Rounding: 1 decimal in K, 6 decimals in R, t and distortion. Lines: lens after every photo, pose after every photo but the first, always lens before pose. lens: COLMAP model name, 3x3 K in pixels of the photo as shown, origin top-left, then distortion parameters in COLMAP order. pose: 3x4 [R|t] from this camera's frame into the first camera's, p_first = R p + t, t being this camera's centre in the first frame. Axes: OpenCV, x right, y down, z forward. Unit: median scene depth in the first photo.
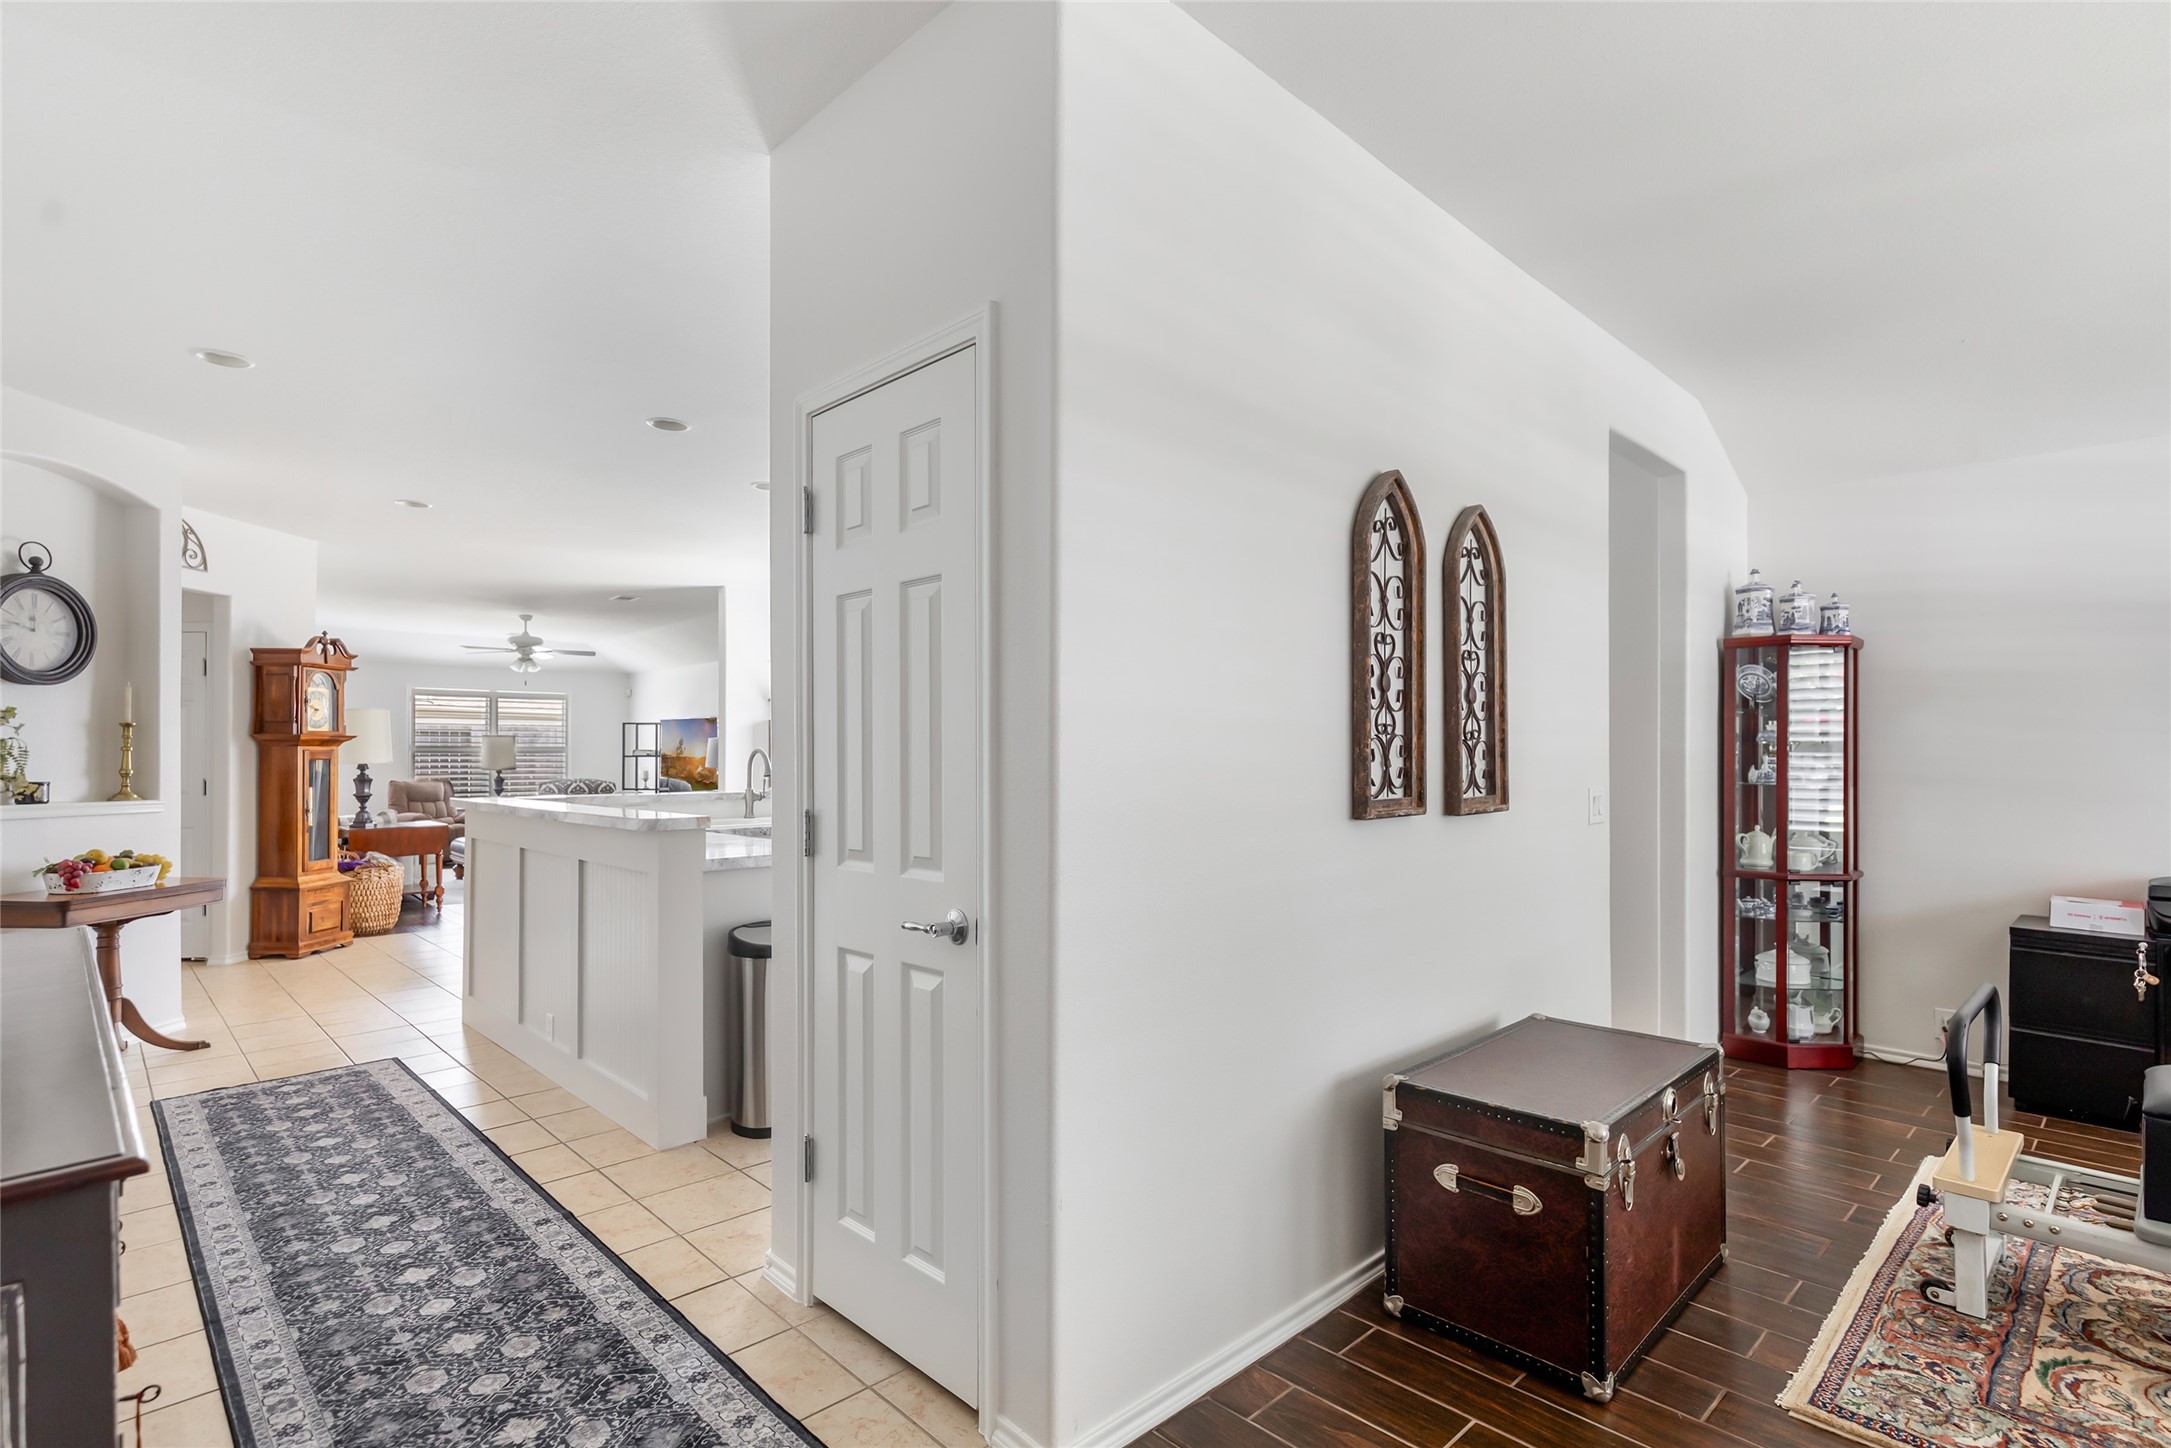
lens RADIAL K [[1039.6, 0, 1100.7], [0, 1039.6, 748.1], [0, 0, 1]] dist [0.010298, 0.000940]
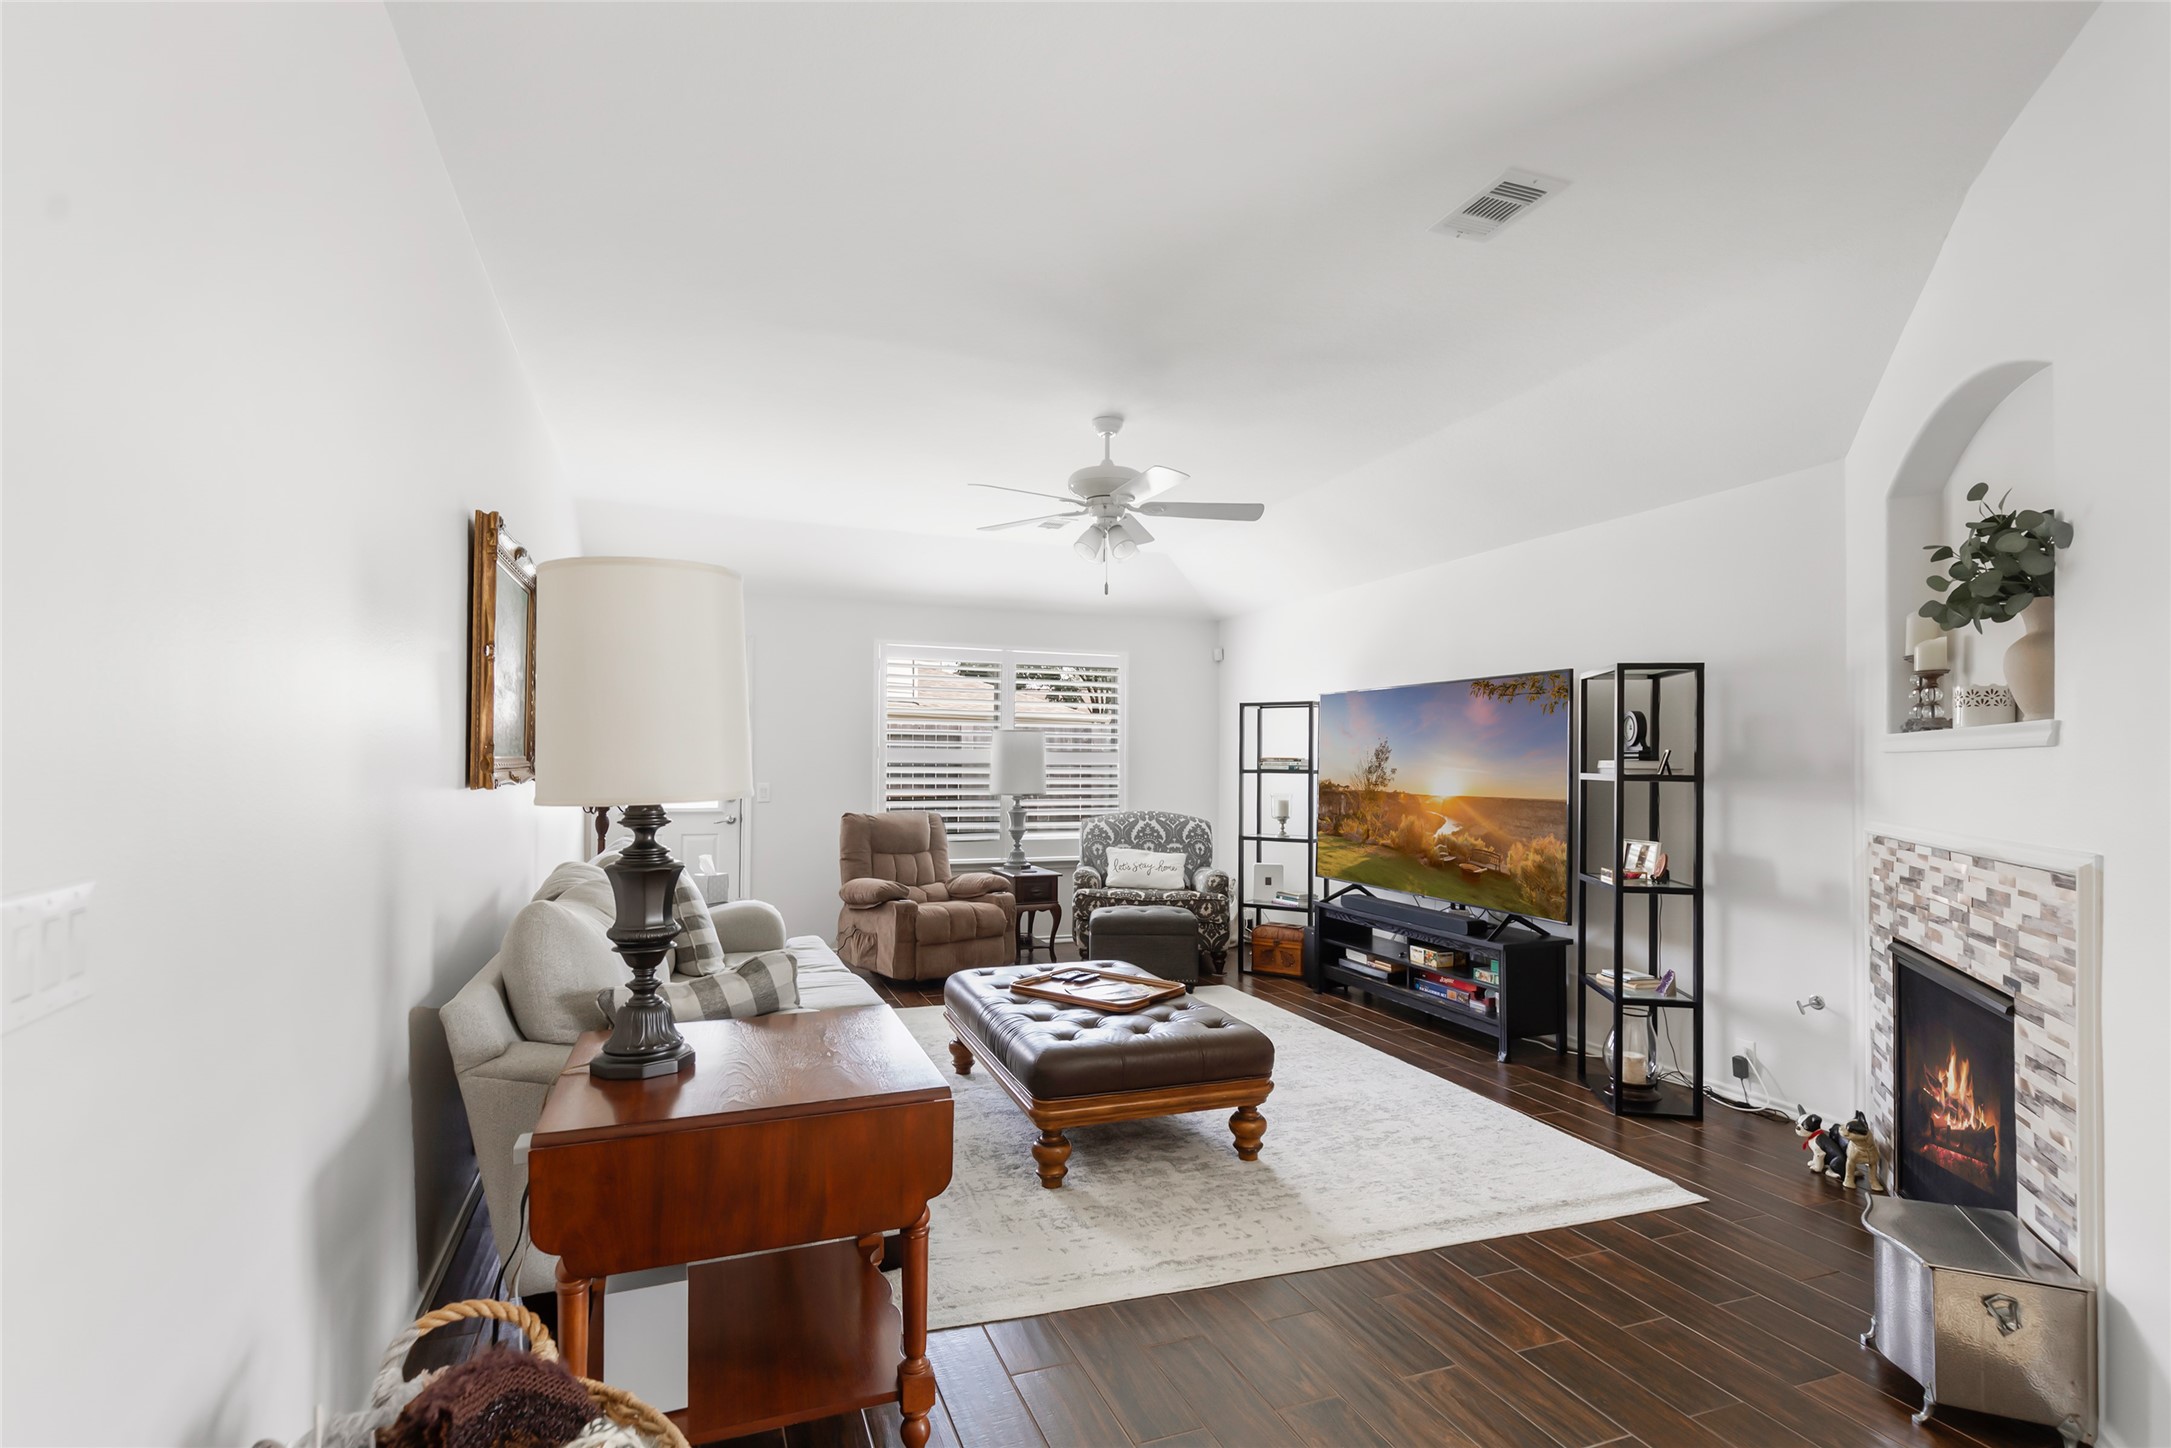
lens RADIAL K [[1039.6, 0, 1100.7], [0, 1039.6, 748.1], [0, 0, 1]] dist [0.010298, 0.000940]
pose [[0.922170, -0.001020, -0.386784, -0.637637], [-0.003569, 0.999932, -0.011145, 0.005680], [0.386769, 0.011658, 0.922103, 1.008815]]
